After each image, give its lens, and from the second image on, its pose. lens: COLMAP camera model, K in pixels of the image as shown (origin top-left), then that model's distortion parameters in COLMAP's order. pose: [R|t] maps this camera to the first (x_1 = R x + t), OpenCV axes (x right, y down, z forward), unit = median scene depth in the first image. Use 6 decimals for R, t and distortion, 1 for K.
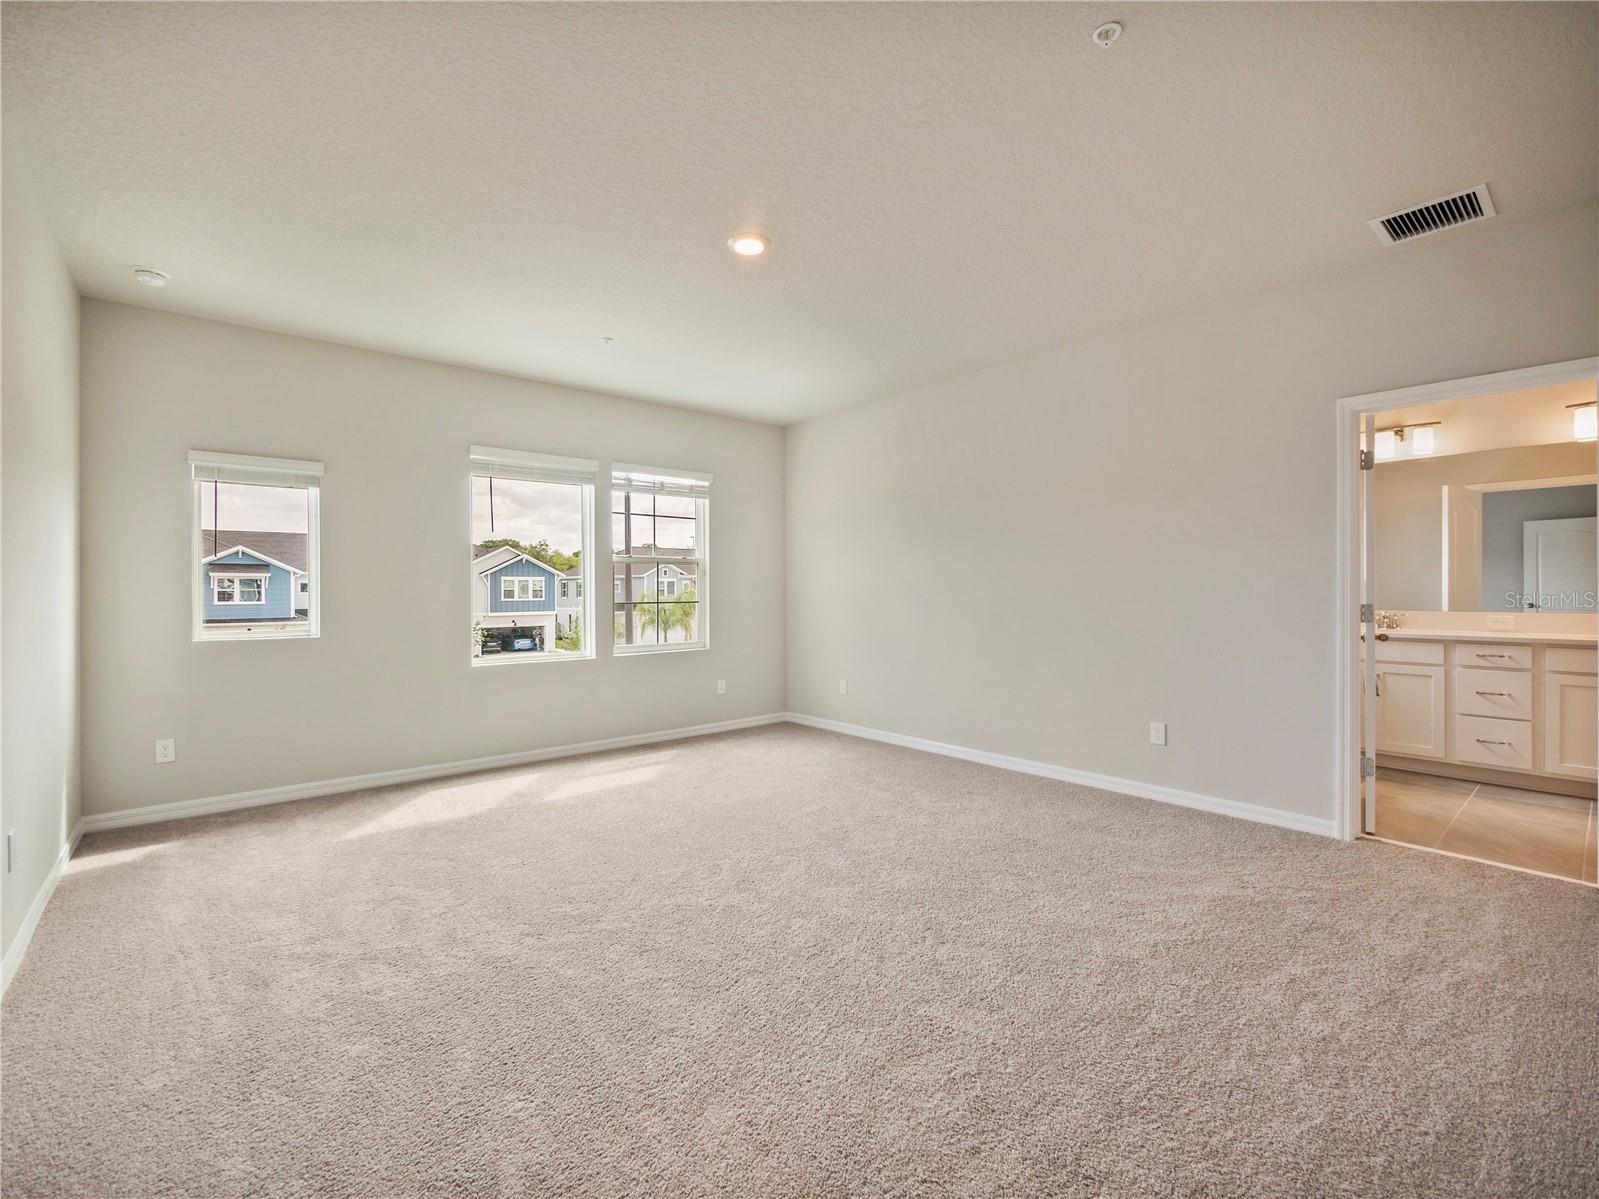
lens RADIAL K [[675.9, 0, 783.3], [0, 675.9, 593.8], [0, 0, 1]] dist [-0.006581, 0.000136]
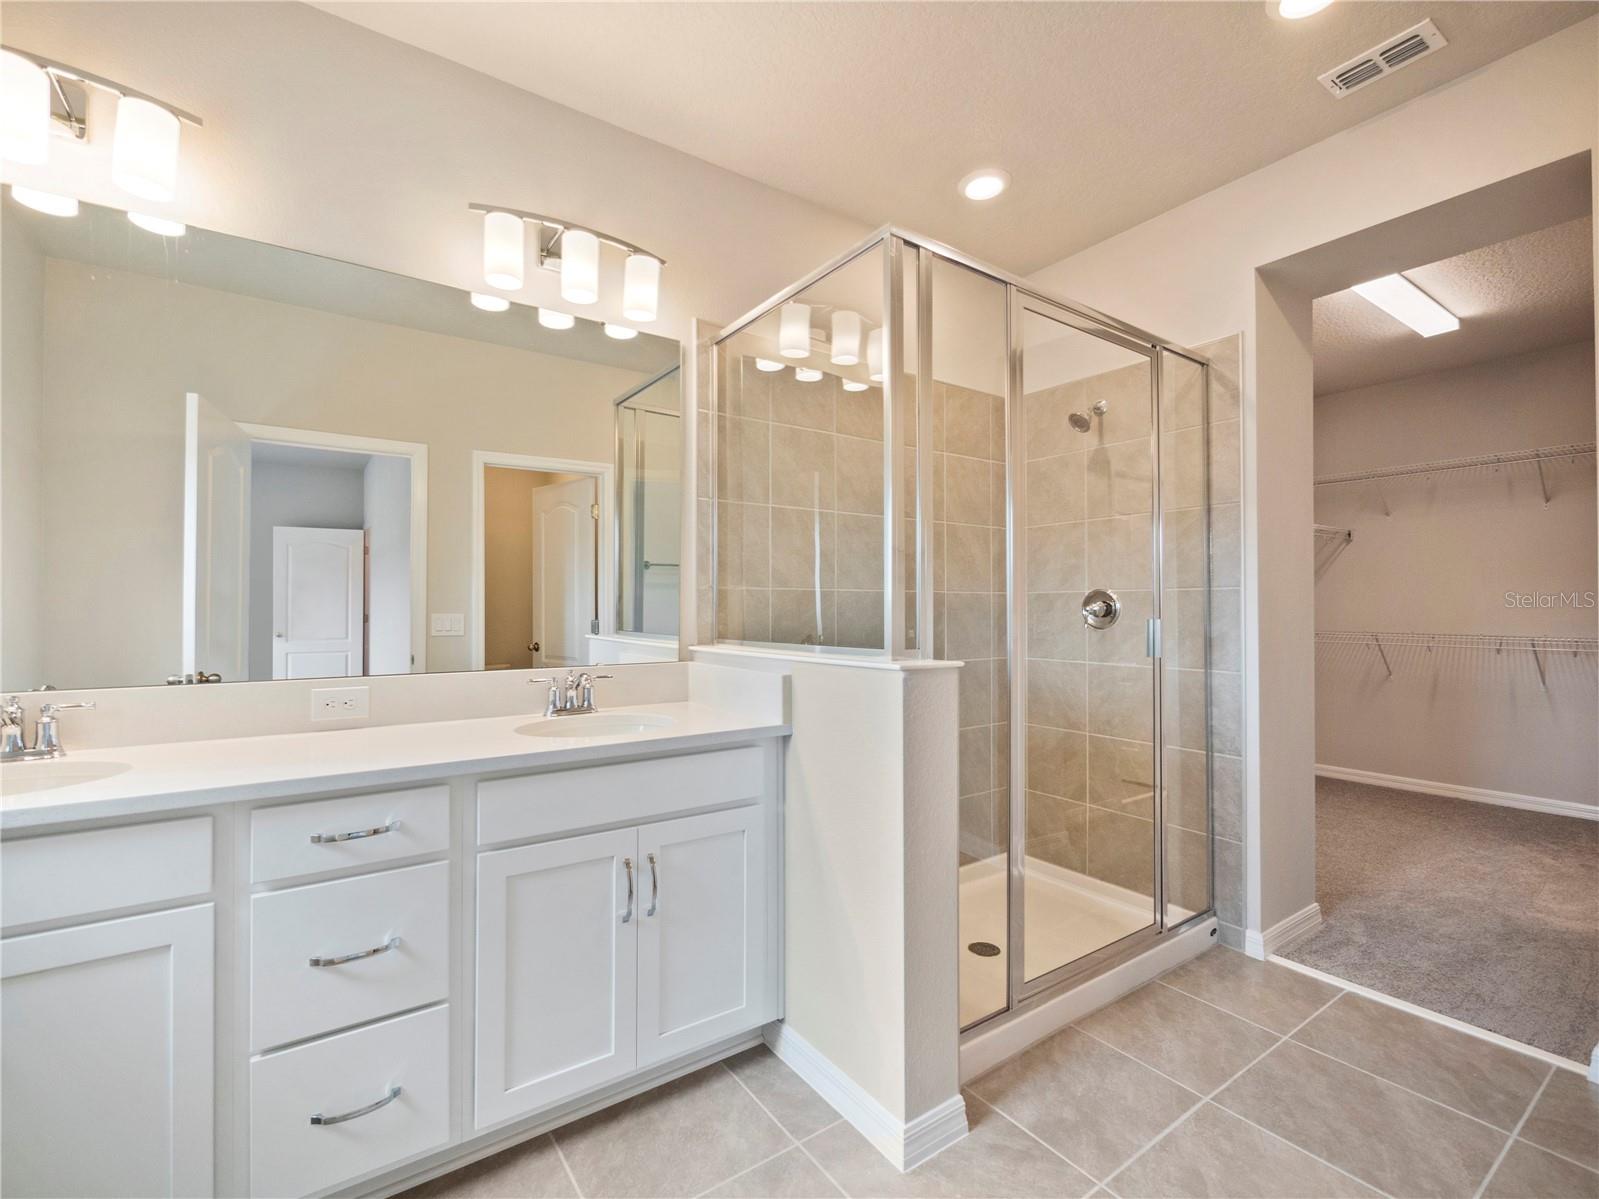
lens RADIAL K [[703.9, 0, 788.8], [0, 703.9, 583.8], [0, 0, 1]] dist [-0.004030, 0.000216]
pose [[0.068245, 0.027416, 0.997292, 0.717966], [0.012939, 0.999514, -0.028363, -0.011195], [-0.997585, 0.014840, 0.067857, 0.751210]]
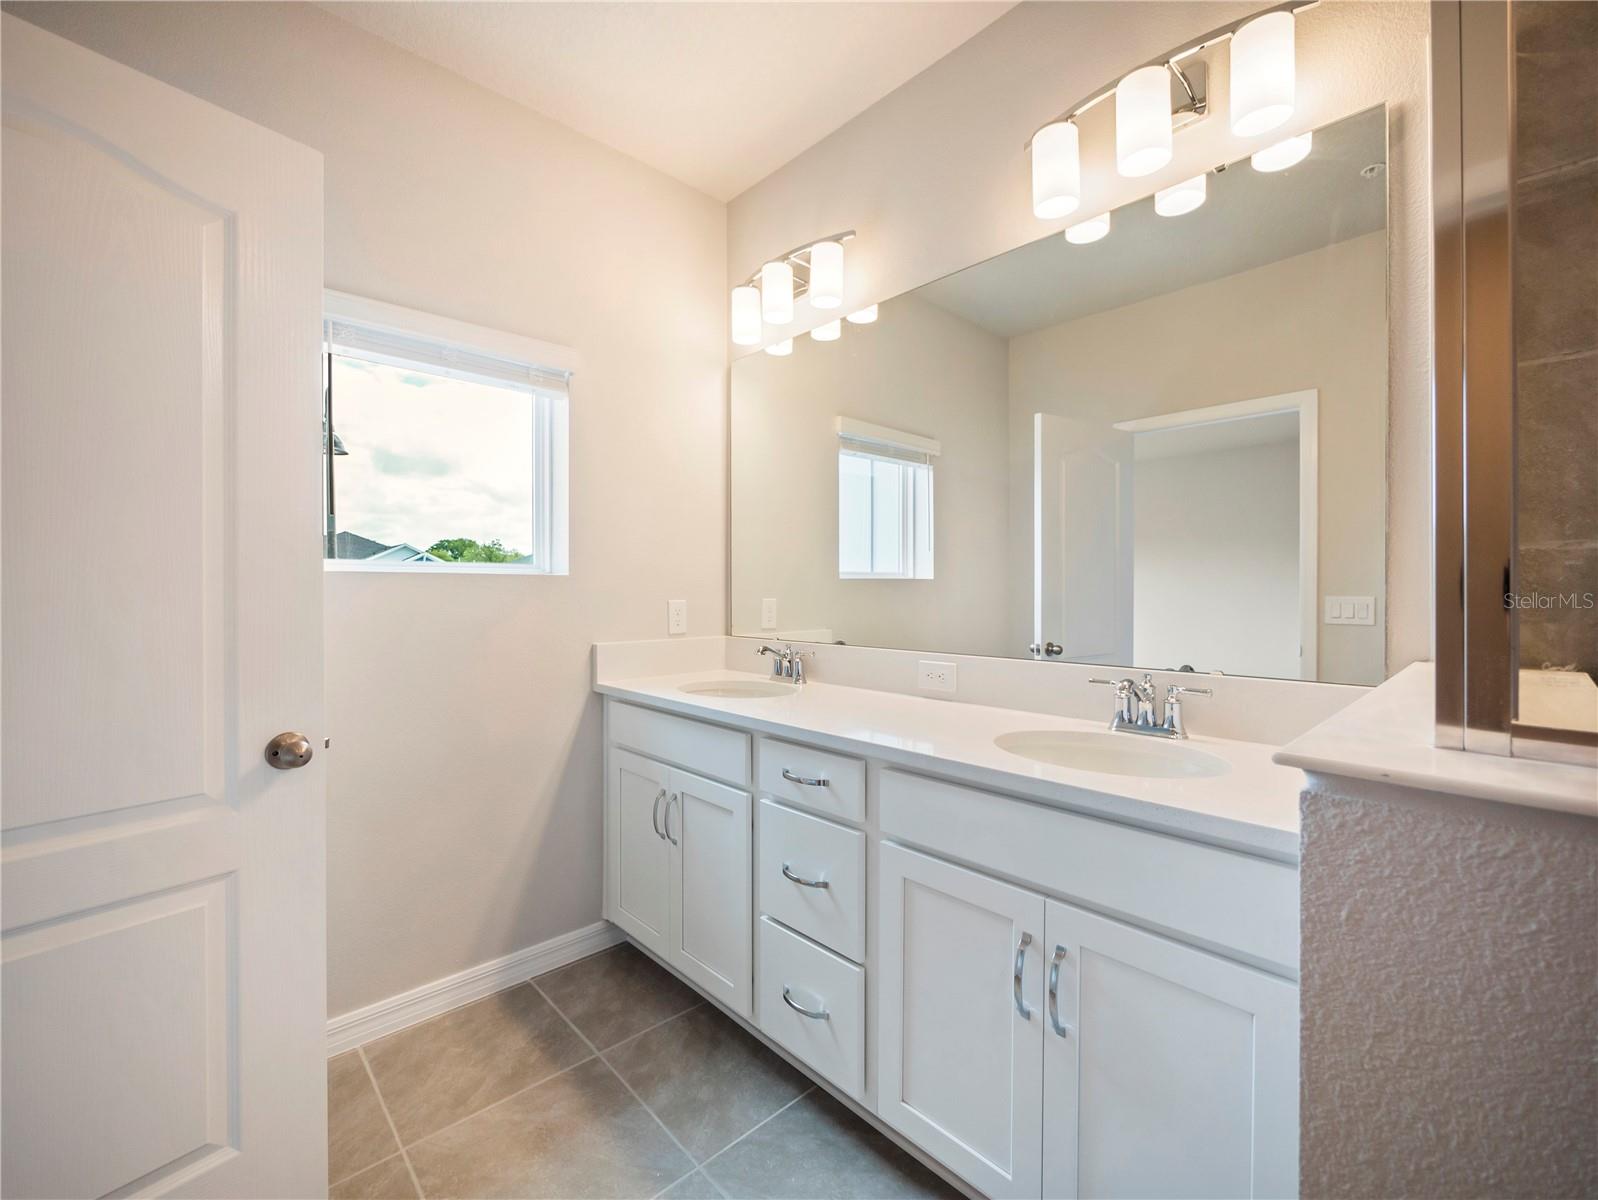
lens RADIAL K [[675.5, 0, 782.8], [0, 675.5, 594.3], [0, 0, 1]] dist [-0.006581, 0.000136]
pose [[0.997802, -0.012807, 0.065011, 0.990082], [0.013290, 0.999887, -0.006997, -0.008872], [-0.064914, 0.007845, 0.997860, 0.599413]]
